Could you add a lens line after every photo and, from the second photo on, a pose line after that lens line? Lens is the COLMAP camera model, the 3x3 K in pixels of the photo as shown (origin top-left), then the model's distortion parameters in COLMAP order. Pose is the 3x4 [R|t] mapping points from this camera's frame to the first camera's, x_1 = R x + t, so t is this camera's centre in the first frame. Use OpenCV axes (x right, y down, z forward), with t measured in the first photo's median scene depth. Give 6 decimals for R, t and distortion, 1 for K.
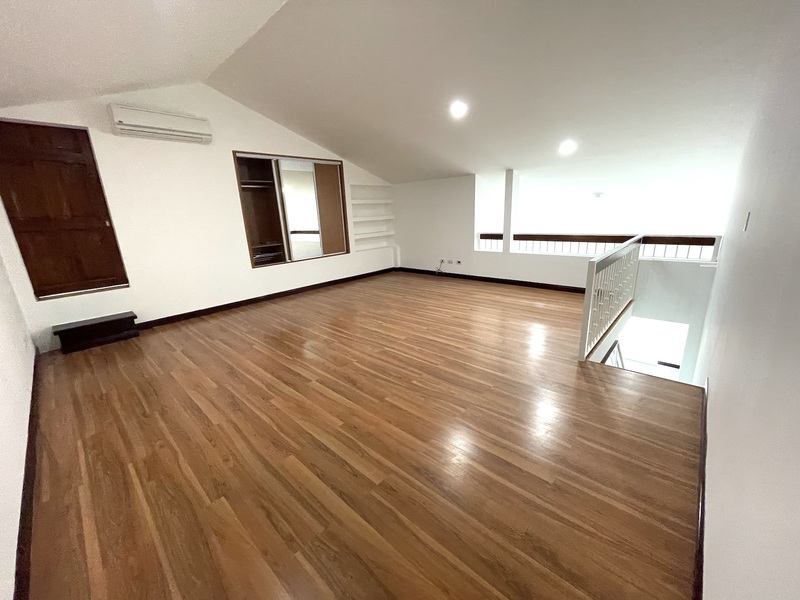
lens RADIAL K [[322.2, 0, 400.5], [0, 322.2, 299.9], [0, 0, 1]] dist [-0.003103, 0.000378]
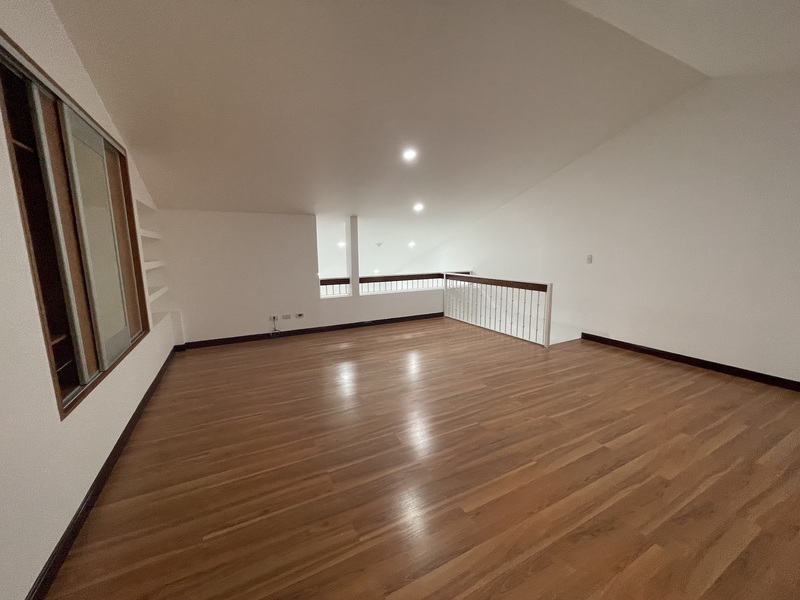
lens RADIAL K [[322.2, 0, 400.1], [0, 322.2, 300.4], [0, 0, 1]] dist [-0.003103, 0.000378]
pose [[0.333835, -0.104954, 0.936770, -0.638837], [0.245933, 0.969061, 0.020929, -0.137383], [-0.909984, 0.223396, 0.349318, 0.600538]]
